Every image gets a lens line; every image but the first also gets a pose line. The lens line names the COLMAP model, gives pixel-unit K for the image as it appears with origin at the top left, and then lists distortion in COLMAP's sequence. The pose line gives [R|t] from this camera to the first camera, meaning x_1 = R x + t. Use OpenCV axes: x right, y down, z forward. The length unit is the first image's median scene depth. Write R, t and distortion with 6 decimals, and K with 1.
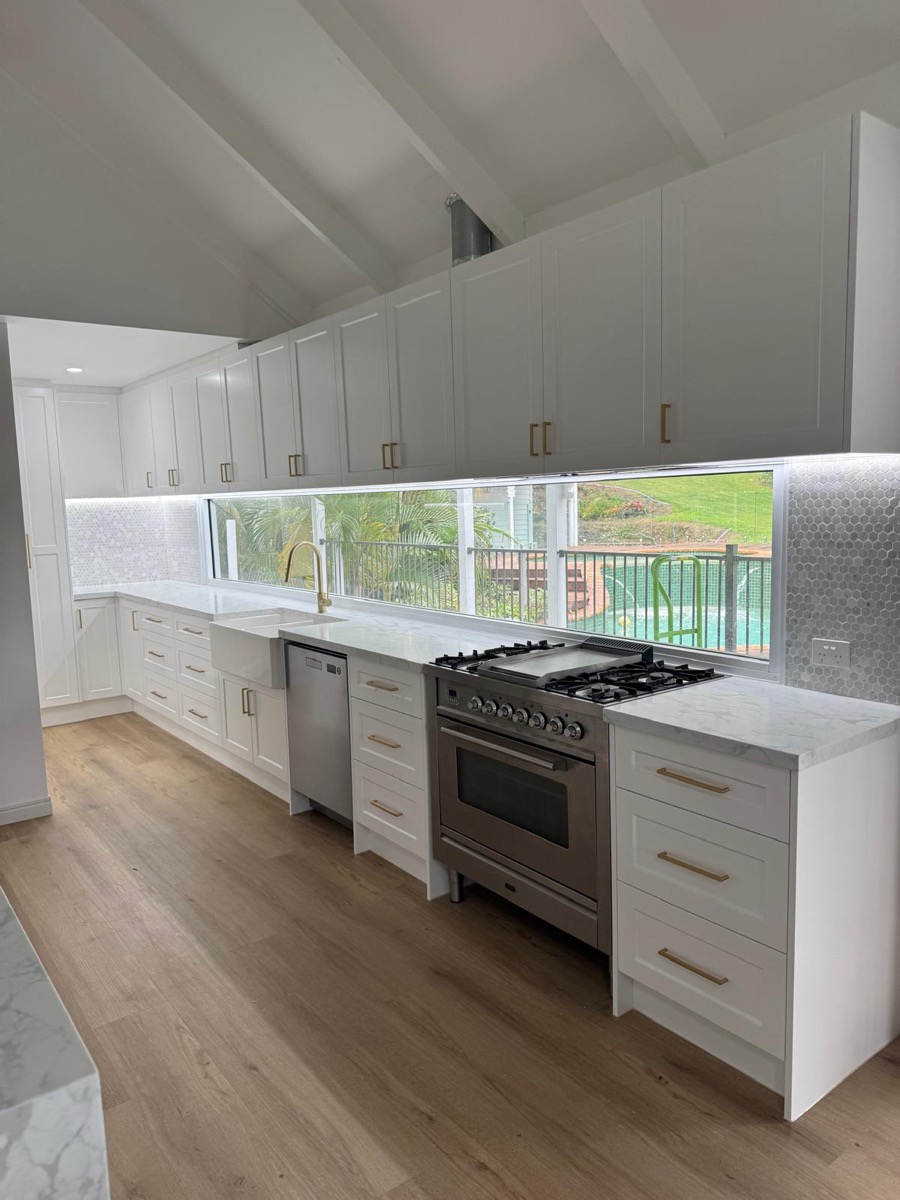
lens RADIAL K [[846.4, 0, 451.3], [0, 846.4, 605.6], [0, 0, 1]] dist [0.032872, -0.040904]
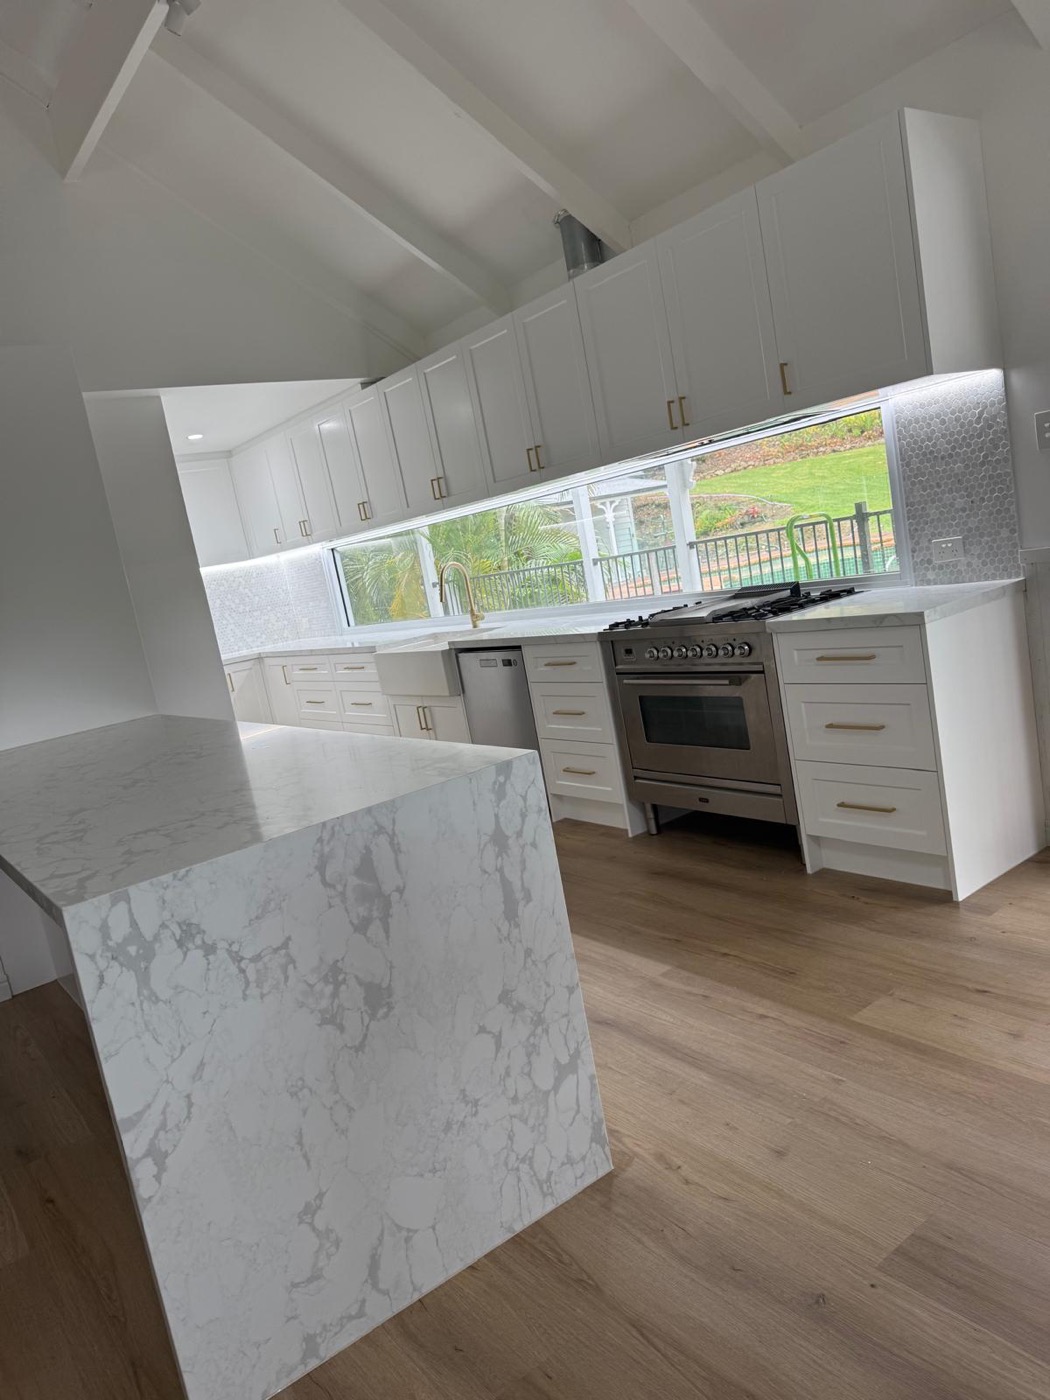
lens RADIAL K [[987.5, 0, 516.6], [0, 987.5, 707.1], [0, 0, 1]] dist [0.032872, -0.040904]
pose [[0.988362, -0.147081, -0.038825, -0.111151], [0.148336, 0.988429, 0.031683, 0.116490], [0.033716, -0.037073, 0.998744, -0.354213]]
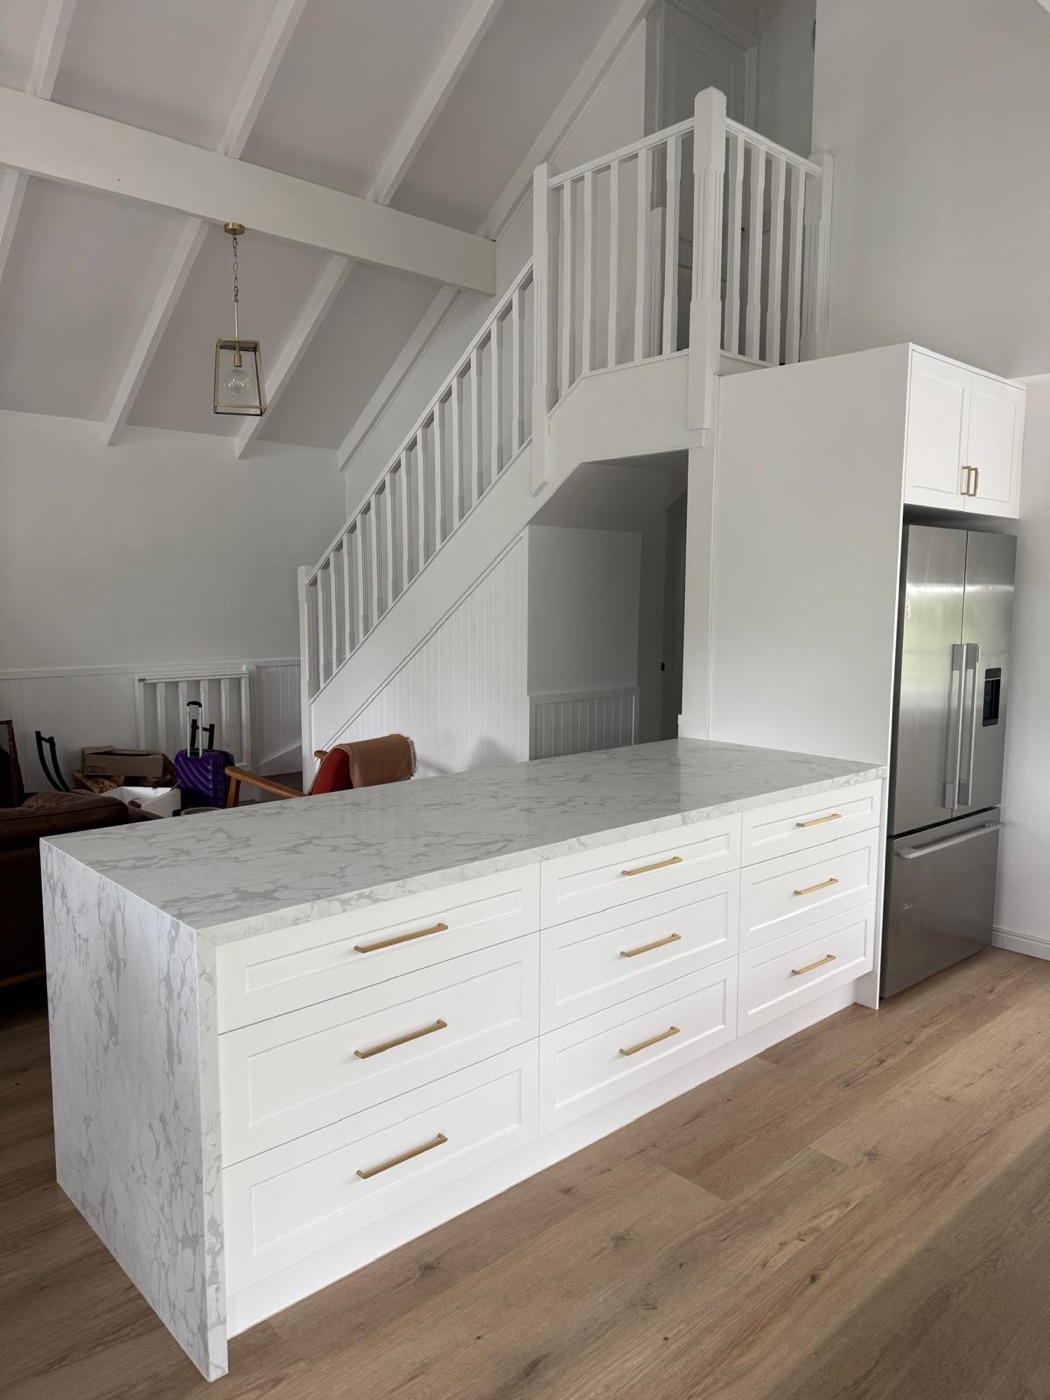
lens RADIAL K [[987.5, 0, 522.1], [0, 987.5, 704.6], [0, 0, 1]] dist [0.032872, -0.040904]
pose [[0.105090, 0.151875, -0.982797, 0.477262], [-0.137939, 0.980942, 0.136839, -0.081446], [0.984850, 0.121185, 0.124037, 0.411643]]
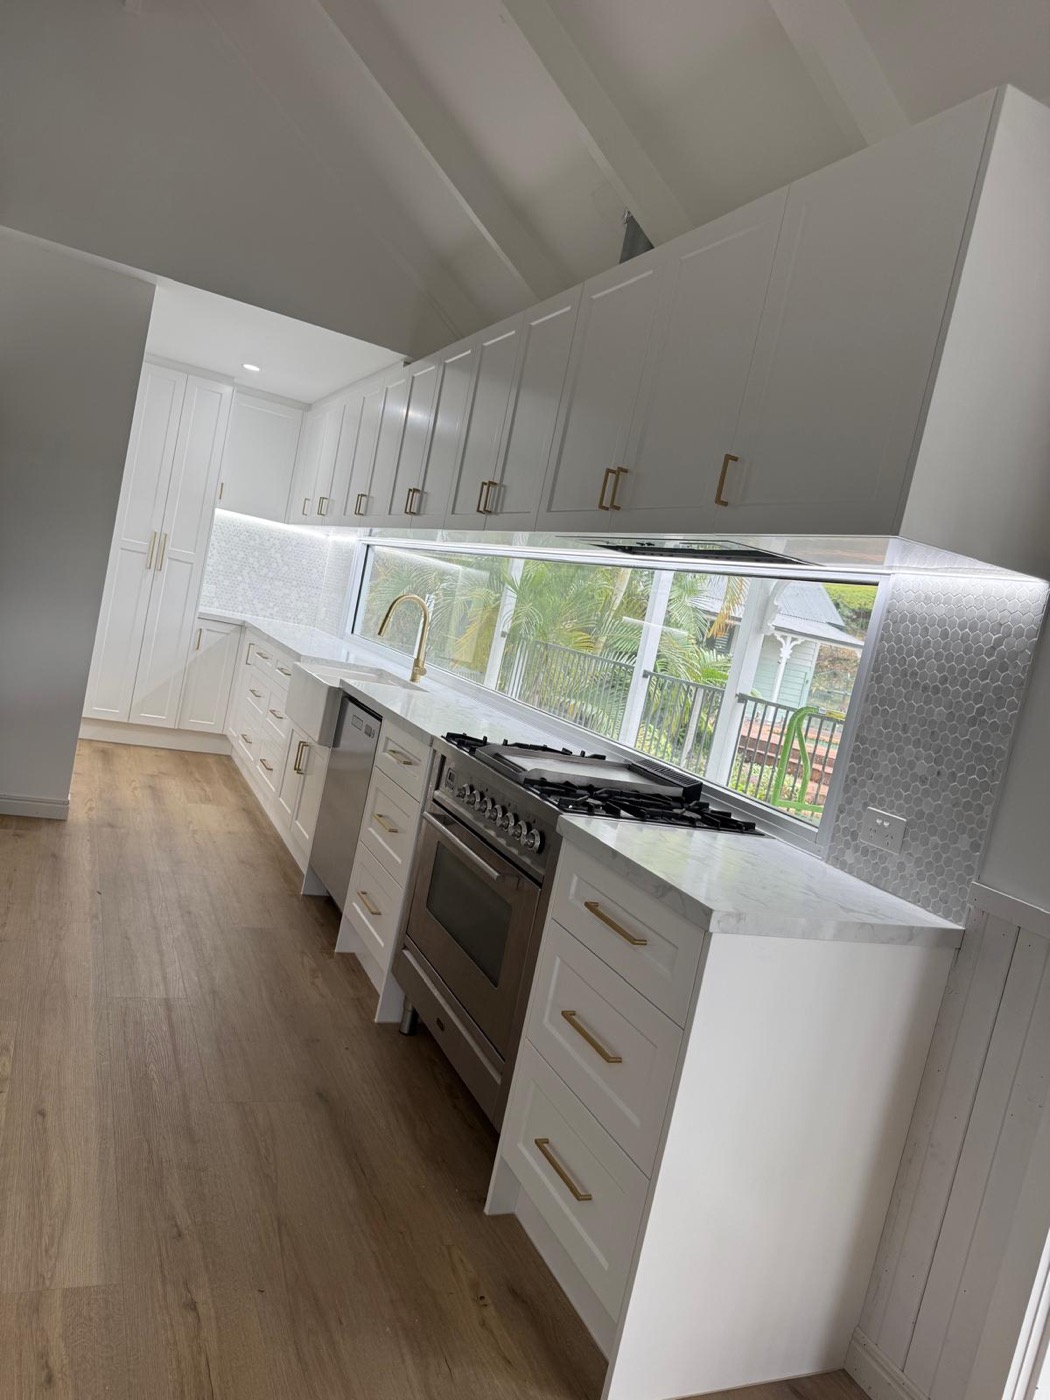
lens RADIAL K [[987.5, 0, 527.5], [0, 987.5, 704.1], [0, 0, 1]] dist [0.032872, -0.040904]
pose [[0.948257, 0.246741, -0.199819, 0.247147], [-0.257271, 0.965929, -0.028145, 0.044395], [0.186066, 0.078096, 0.979429, 0.075847]]
